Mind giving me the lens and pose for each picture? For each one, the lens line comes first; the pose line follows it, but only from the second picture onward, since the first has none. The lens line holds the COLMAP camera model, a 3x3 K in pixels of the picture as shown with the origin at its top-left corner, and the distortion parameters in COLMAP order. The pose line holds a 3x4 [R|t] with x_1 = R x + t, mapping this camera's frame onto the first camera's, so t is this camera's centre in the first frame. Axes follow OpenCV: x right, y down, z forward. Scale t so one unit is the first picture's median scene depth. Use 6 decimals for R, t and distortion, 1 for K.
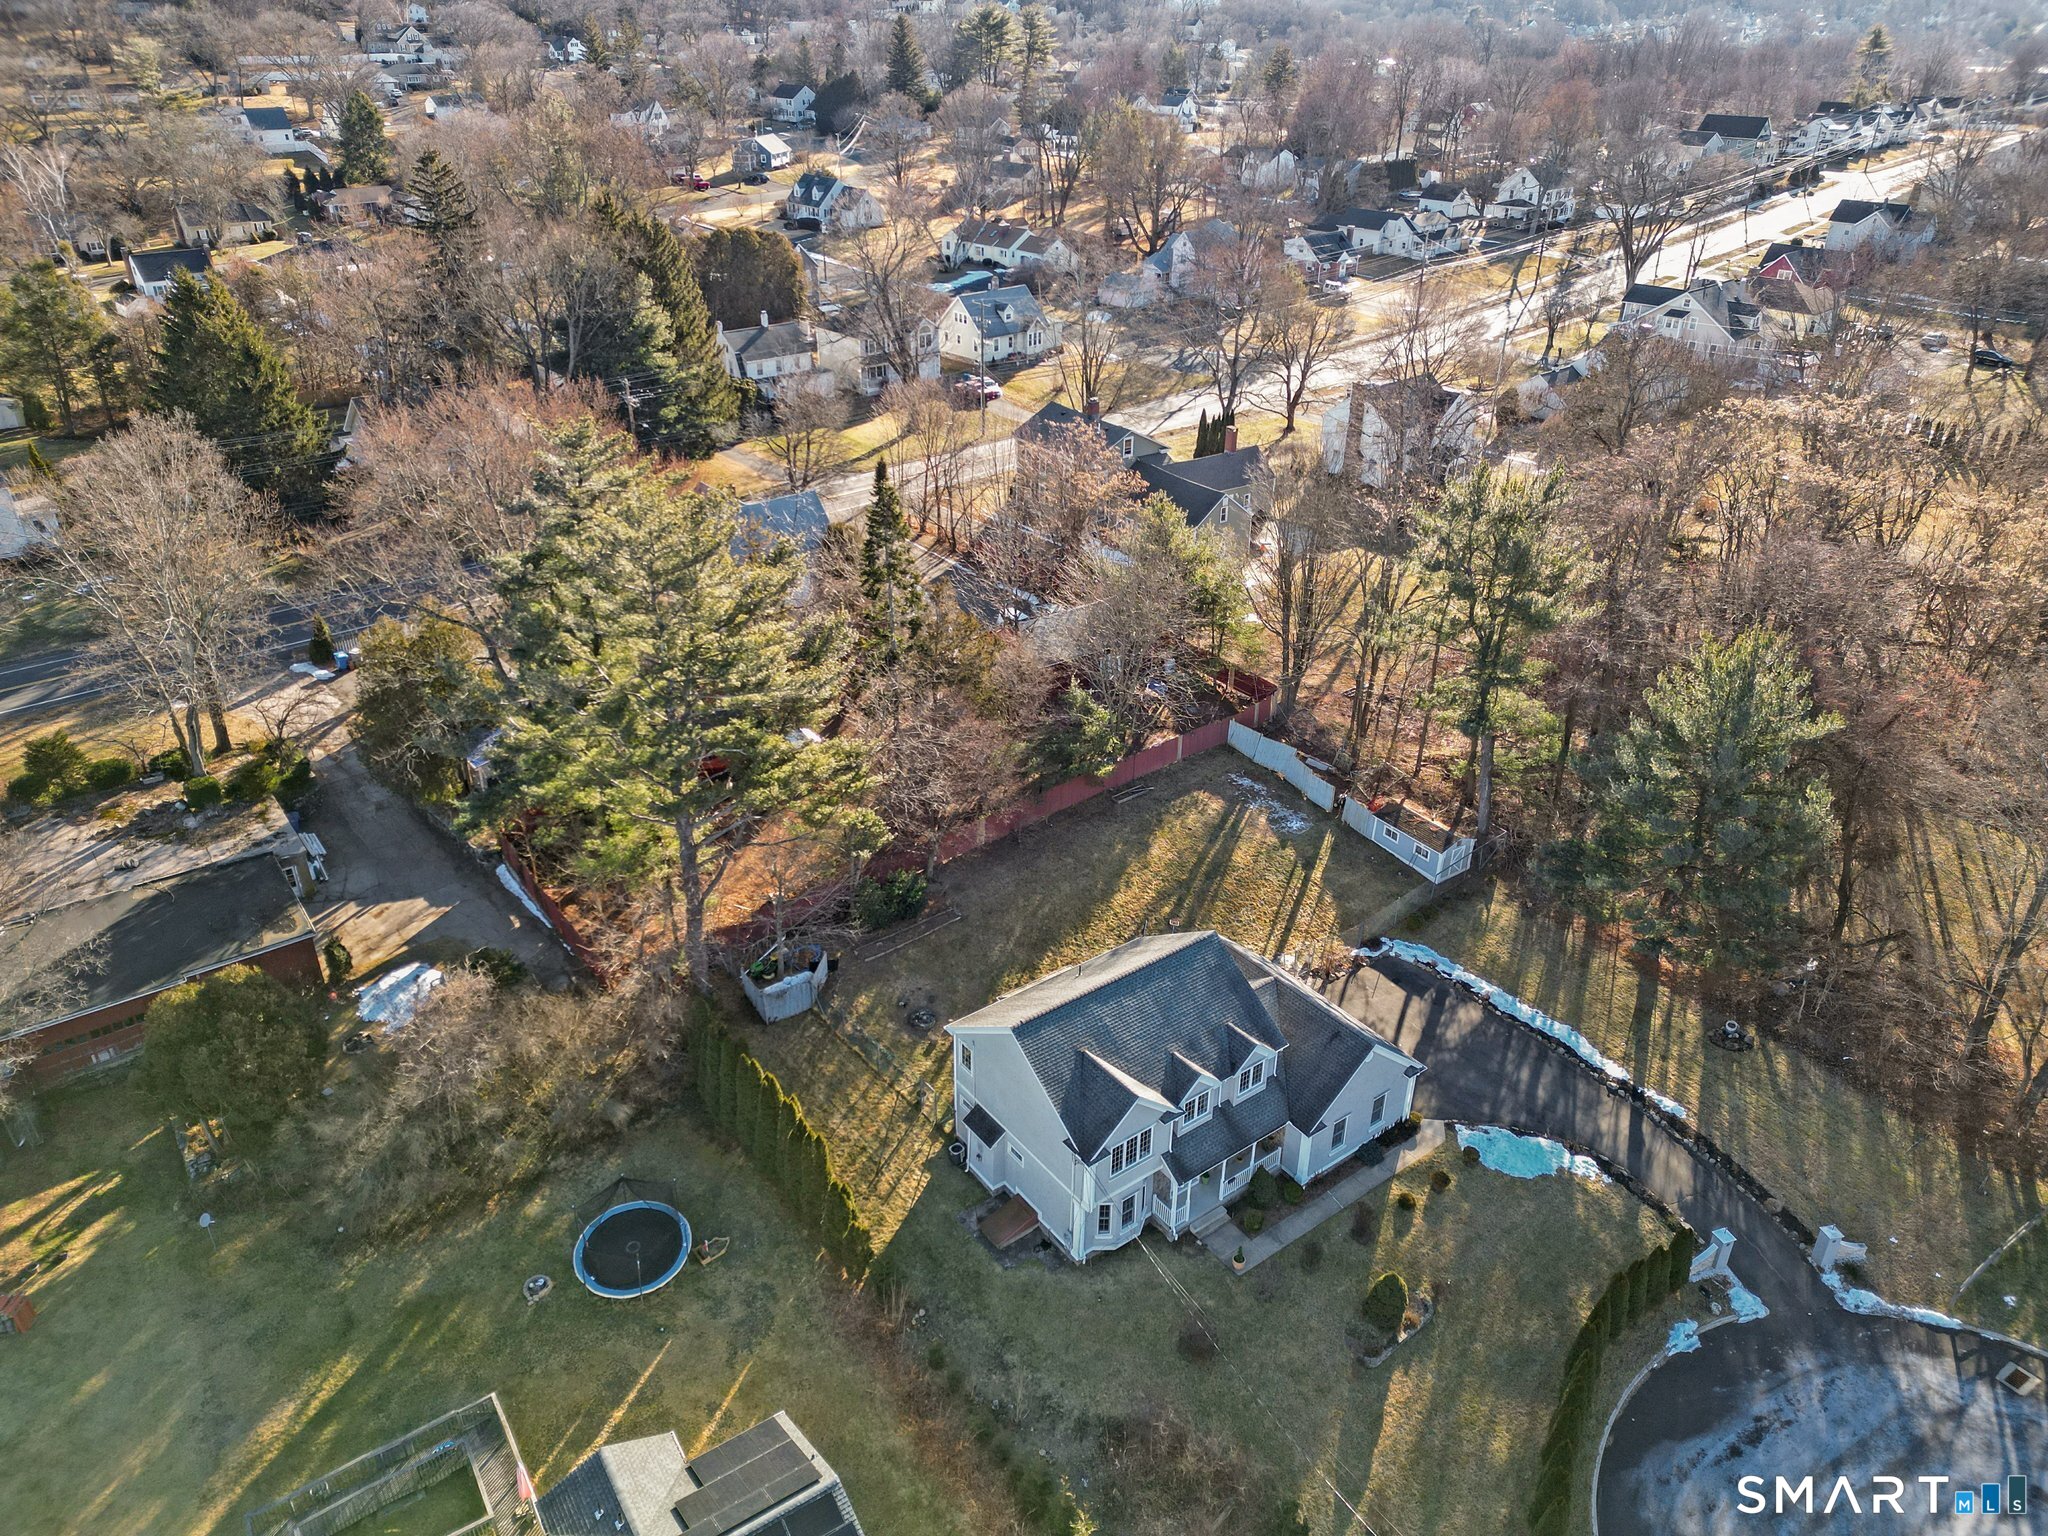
lens RADIAL K [[1421.8, 0, 1012.9], [0, 1421.8, 763.6], [0, 0, 1]] dist [0.091022, -0.084076]
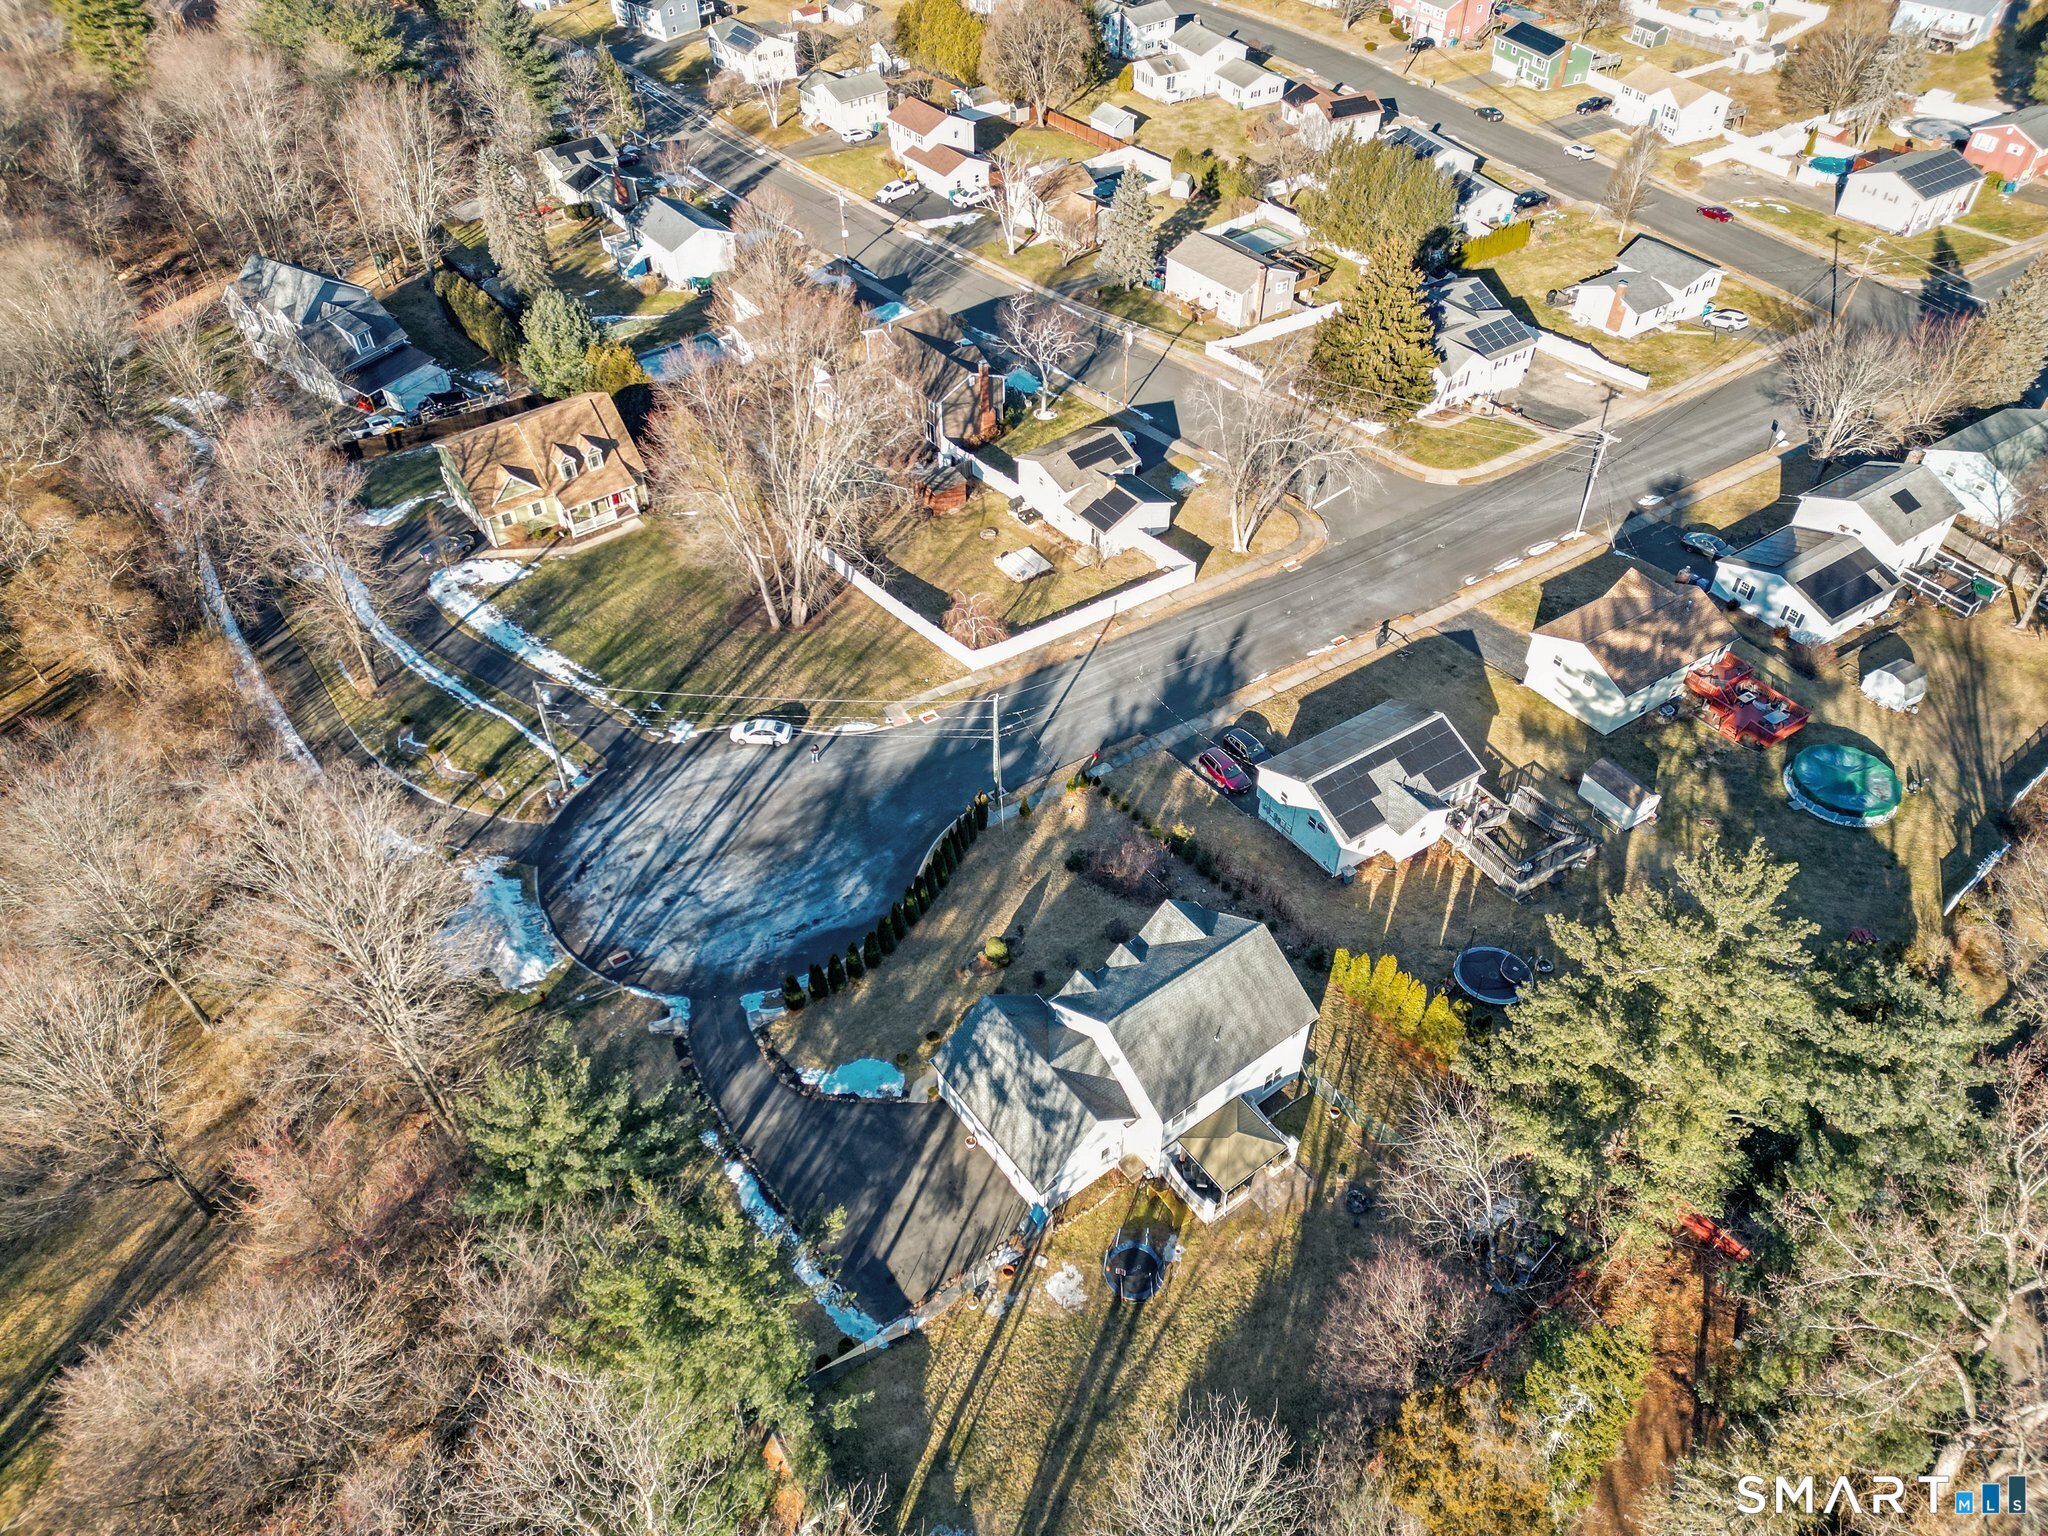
lens RADIAL K [[1421.8, 0, 1012.9], [0, 1421.8, 763.6], [0, 0, 1]] dist [0.091022, -0.084076]
pose [[-0.999949, 0.009236, 0.004029, 0.194298], [0.006697, 0.310392, 0.950585, -0.972208], [0.007529, 0.950564, -0.310439, 1.063725]]
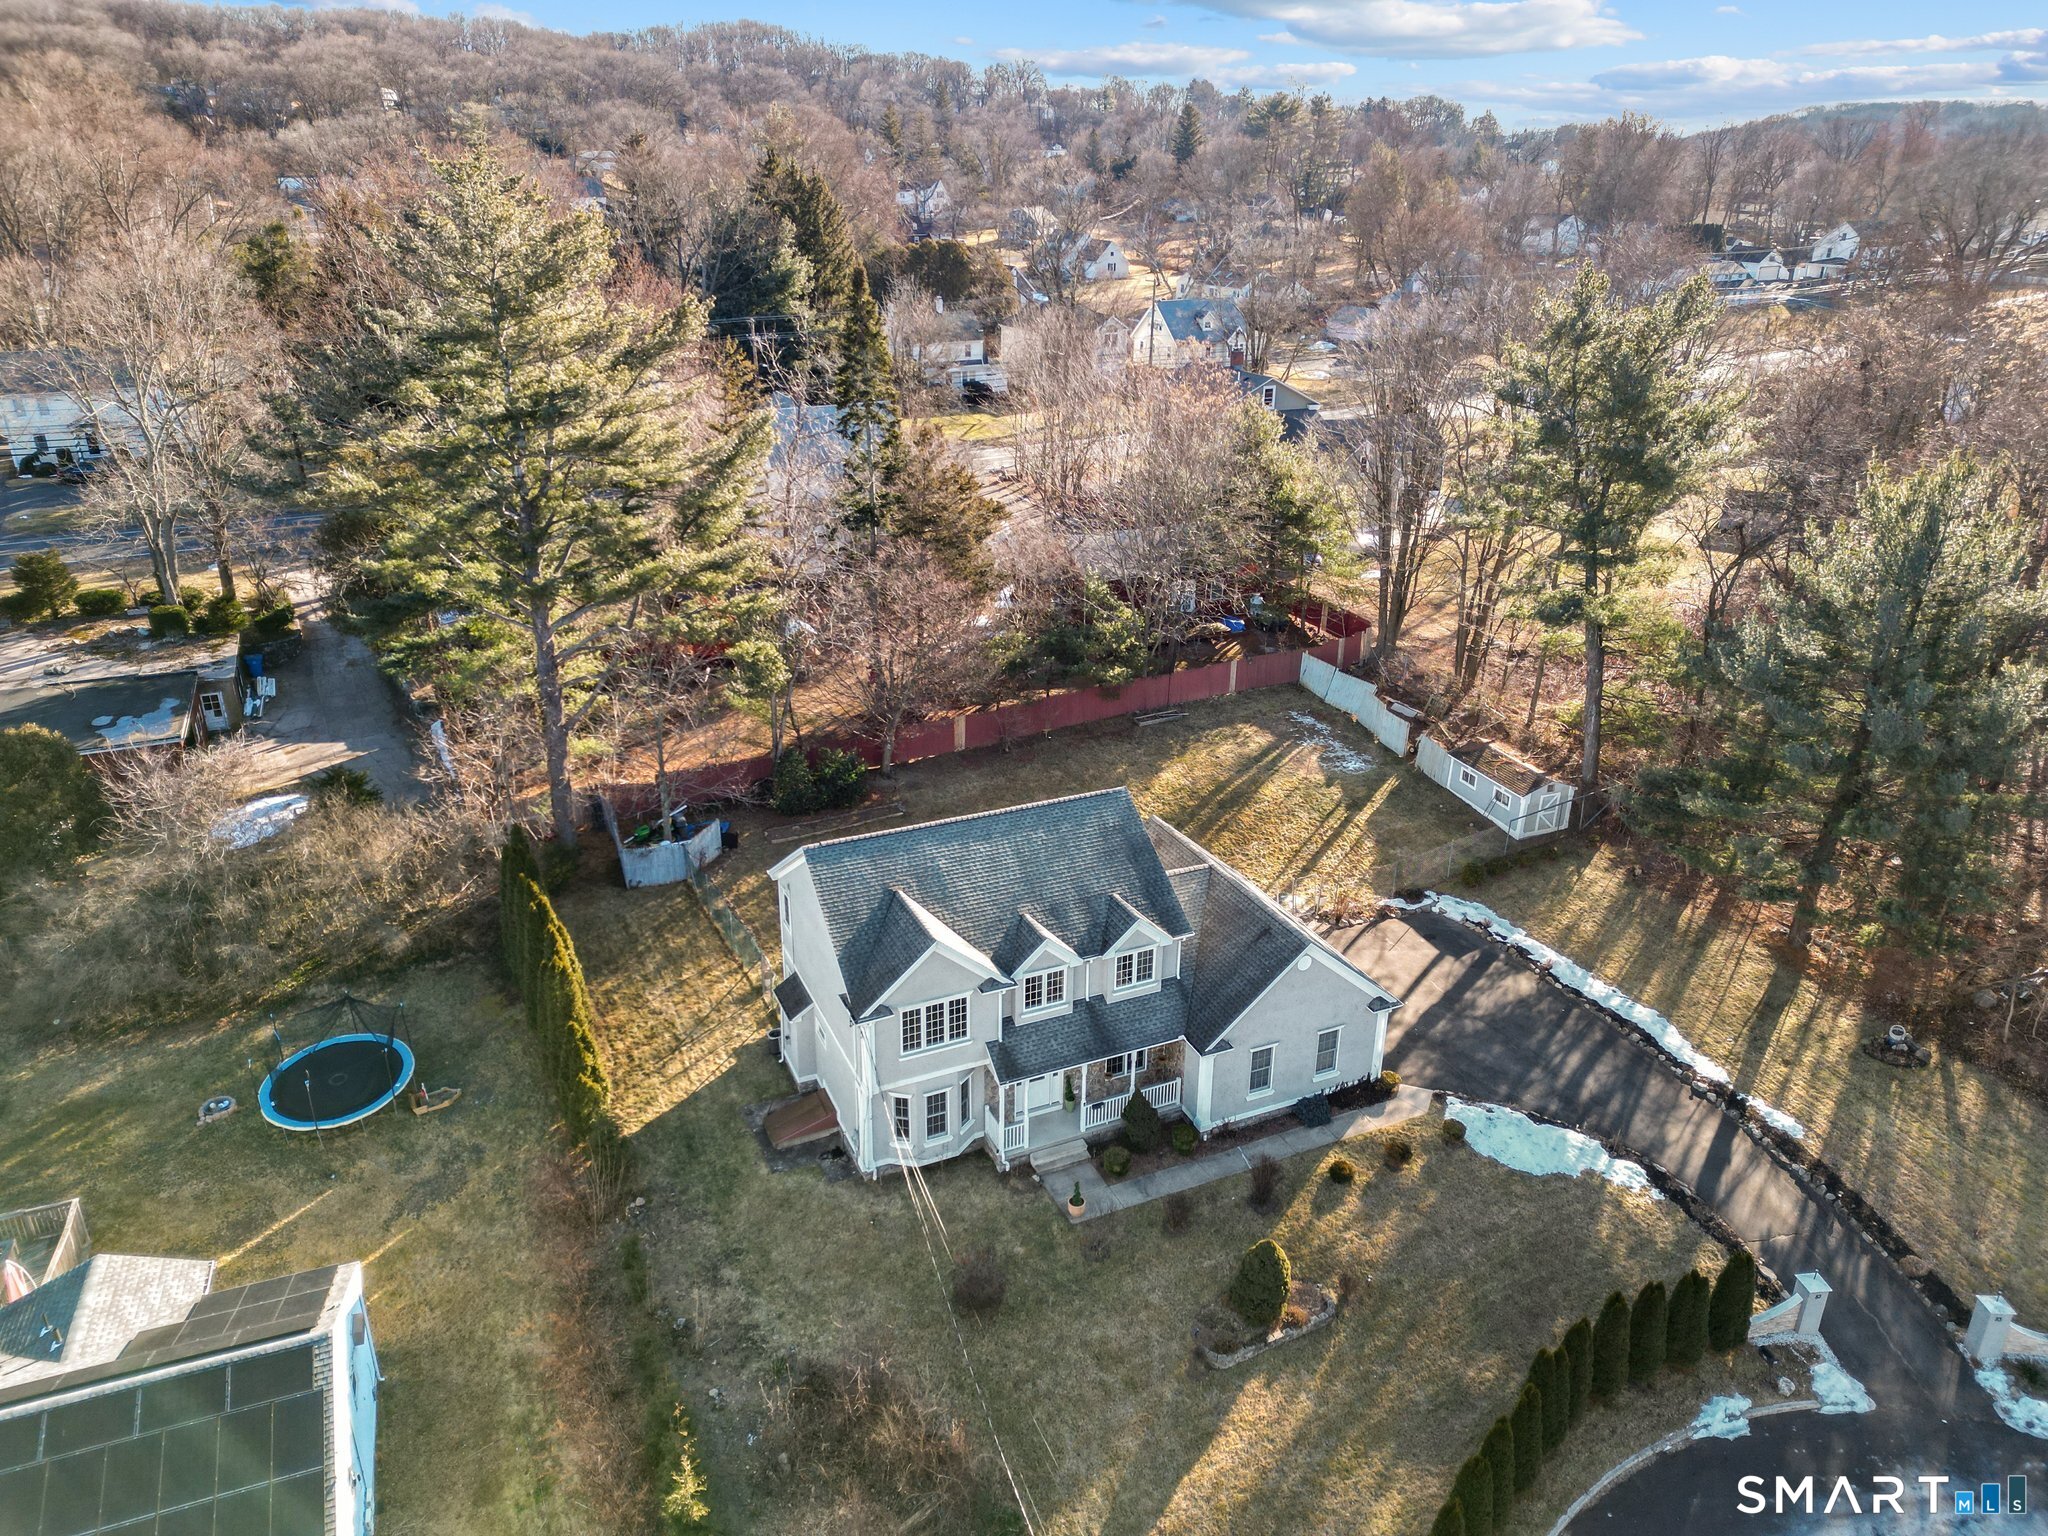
lens RADIAL K [[1421.8, 0, 1012.9], [0, 1421.8, 763.6], [0, 0, 1]] dist [0.091022, -0.084076]
pose [[0.976116, 0.086023, -0.199491, 0.214025], [-0.104262, 0.991098, -0.082787, 0.160186], [0.190594, 0.101609, 0.976396, 0.224356]]
